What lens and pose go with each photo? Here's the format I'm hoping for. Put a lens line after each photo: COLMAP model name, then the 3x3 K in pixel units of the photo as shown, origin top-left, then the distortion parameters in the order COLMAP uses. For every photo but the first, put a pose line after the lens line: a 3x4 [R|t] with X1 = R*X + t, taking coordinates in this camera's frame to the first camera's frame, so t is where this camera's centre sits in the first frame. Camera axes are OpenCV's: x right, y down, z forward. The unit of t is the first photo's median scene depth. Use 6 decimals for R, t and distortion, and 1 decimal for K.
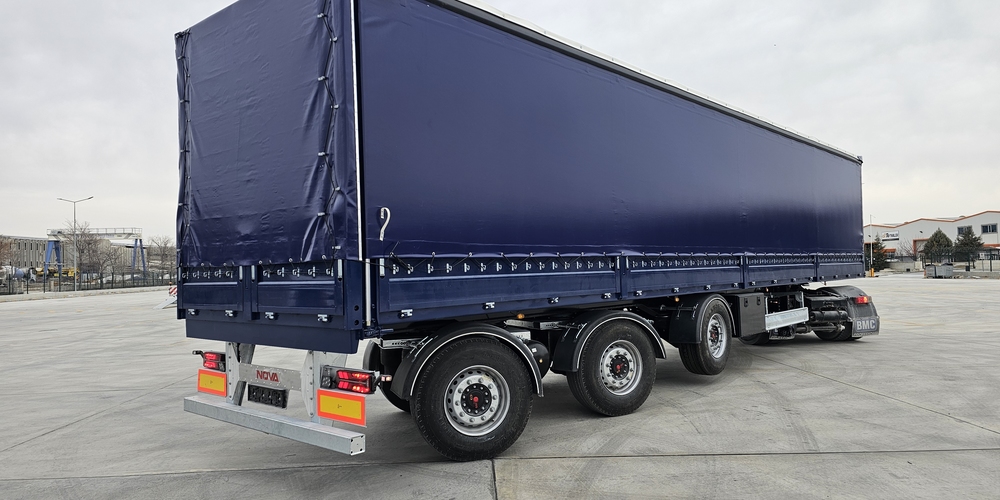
lens RADIAL K [[672.6, 0, 506.6], [0, 672.6, 252.7], [0, 0, 1]] dist [0.055165, -0.033790]
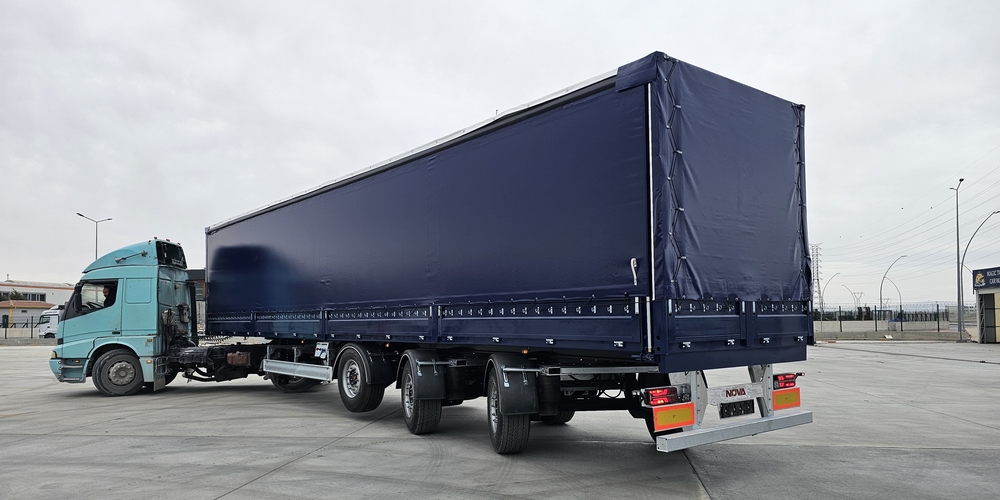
lens RADIAL K [[672.6, 0, 481.5], [0, 672.6, 290.1], [0, 0, 1]] dist [0.055165, -0.033790]
pose [[0.187745, 0.064474, 0.980099, -1.501462], [-0.016623, 0.997909, -0.062461, 0.074582], [-0.982077, -0.004566, 0.188424, 1.113182]]
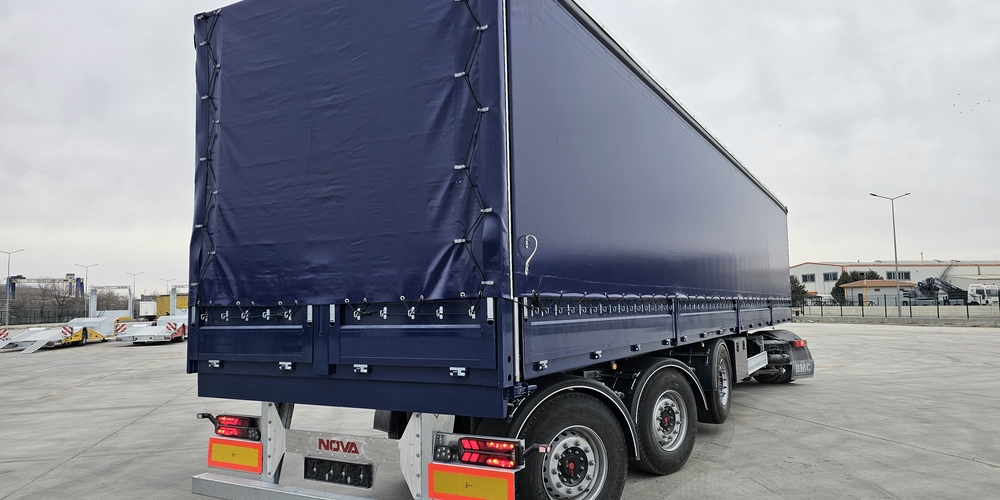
lens RADIAL K [[672.6, 0, 500.8], [0, 672.6, 252.9], [0, 0, 1]] dist [0.055165, -0.033790]
pose [[0.980132, 0.024793, 0.196793, -0.299283], [-0.012733, 0.997976, -0.062310, 0.004713], [-0.197939, 0.058566, 0.978463, 0.166958]]
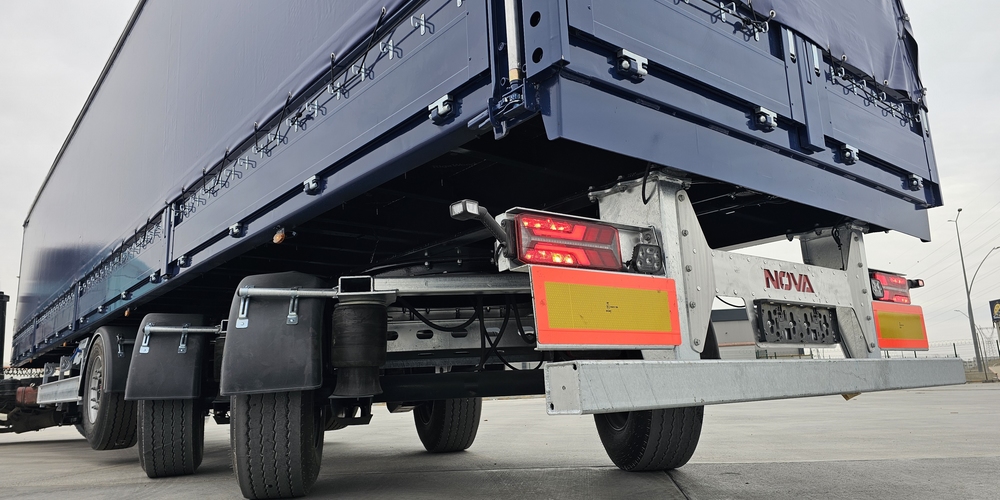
lens RADIAL K [[672.6, 0, 498.2], [0, 672.6, 255.2], [0, 0, 1]] dist [0.055165, -0.033790]
pose [[0.159595, 0.211885, 0.964175, -0.747020], [0.013537, 0.976133, -0.216753, 0.236556], [-0.987090, 0.047644, 0.152918, 1.022068]]
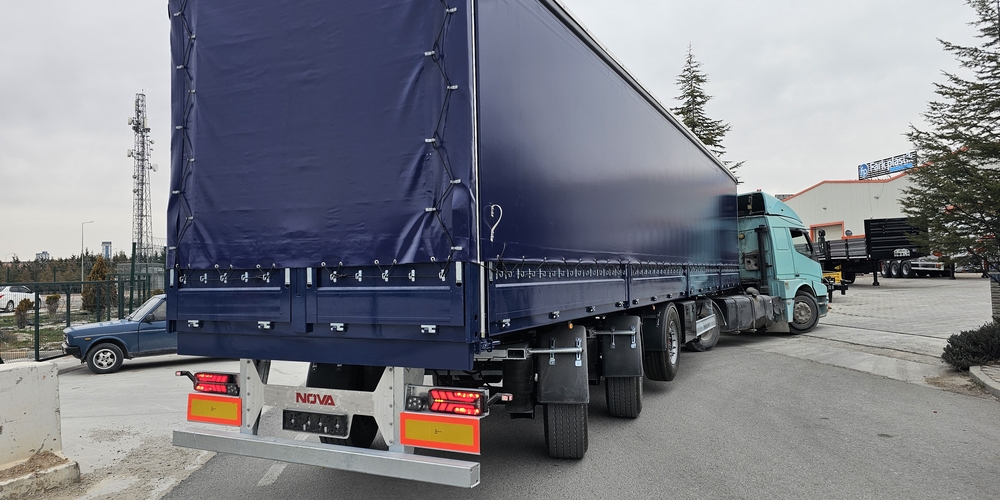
lens RADIAL K [[672.6, 0, 501.6], [0, 672.6, 244.7], [0, 0, 1]] dist [0.055165, -0.033790]
pose [[0.966311, 0.022188, 0.256419, -0.318153], [-0.016418, 0.999562, -0.024625, 0.006091], [-0.256853, 0.019586, 0.966252, 0.111318]]
